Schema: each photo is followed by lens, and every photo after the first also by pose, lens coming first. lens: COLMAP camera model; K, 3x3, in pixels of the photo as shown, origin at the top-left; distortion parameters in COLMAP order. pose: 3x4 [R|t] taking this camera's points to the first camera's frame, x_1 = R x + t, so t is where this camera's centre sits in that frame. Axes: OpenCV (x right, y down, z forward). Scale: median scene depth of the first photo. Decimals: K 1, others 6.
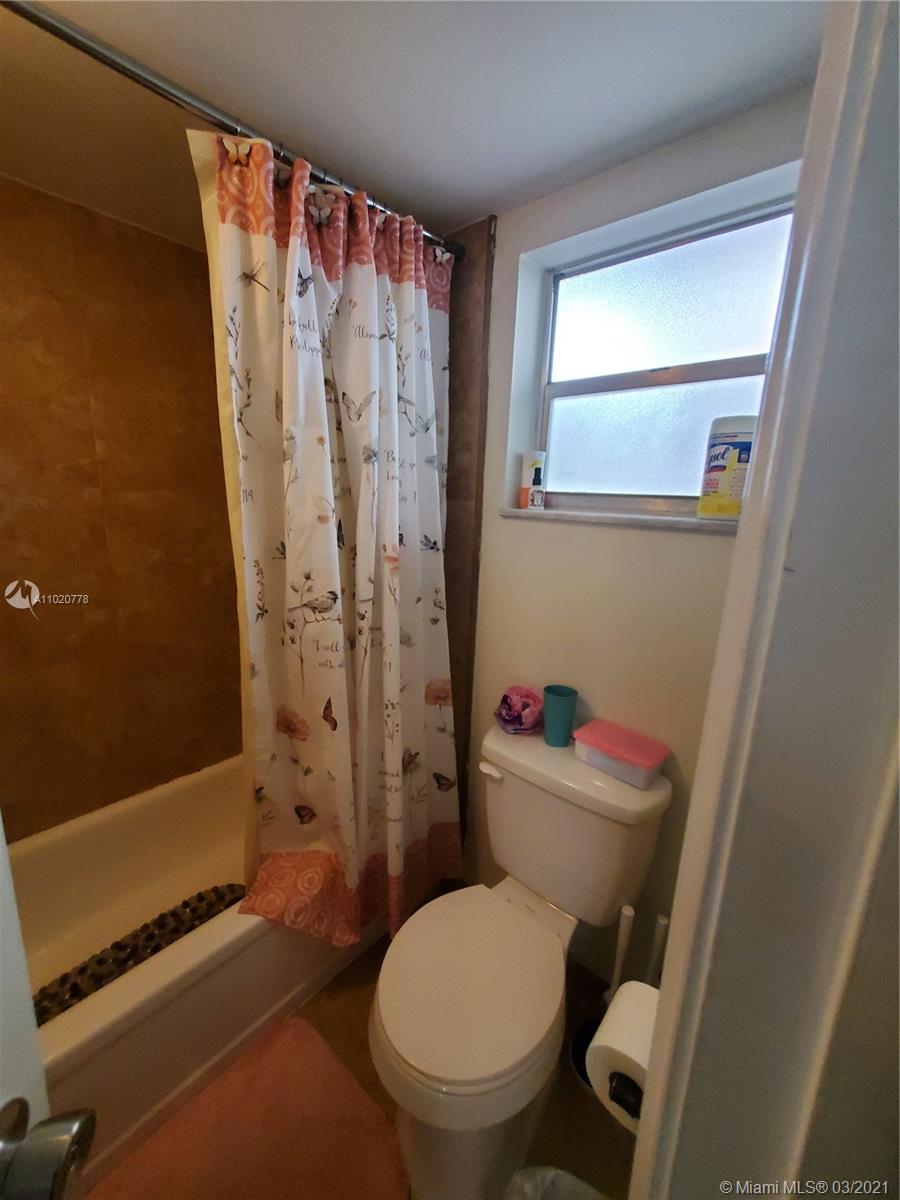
lens RADIAL K [[475.2, 0, 452.1], [0, 475.2, 601.8], [0, 0, 1]] dist [0.001844, 0.000659]
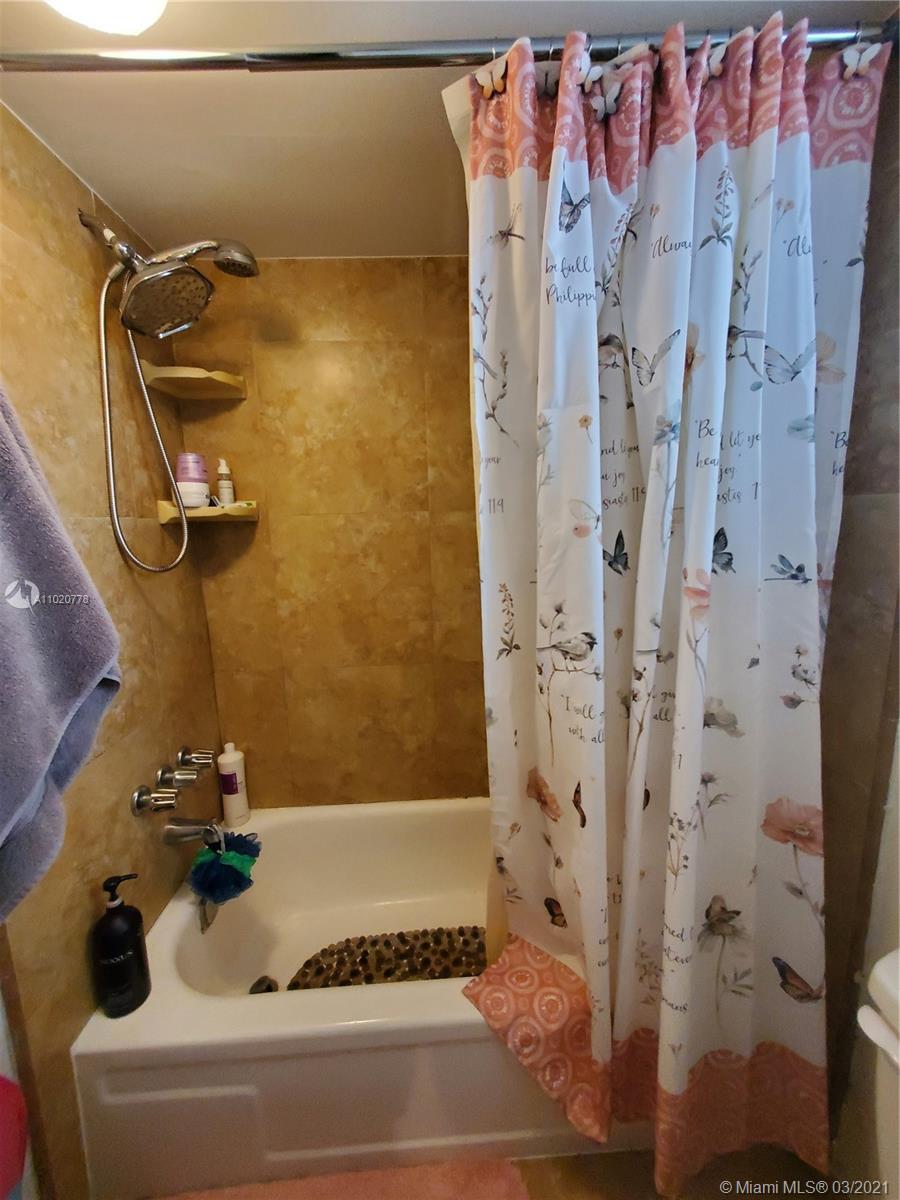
lens RADIAL K [[475.2, 0, 446.0], [0, 475.2, 597.3], [0, 0, 1]] dist [0.001844, 0.000659]
pose [[0.685268, 0.069472, -0.724970, 0.098979], [-0.109995, 0.993894, -0.008730, -0.040531], [0.719936, 0.085725, 0.688725, 0.322179]]
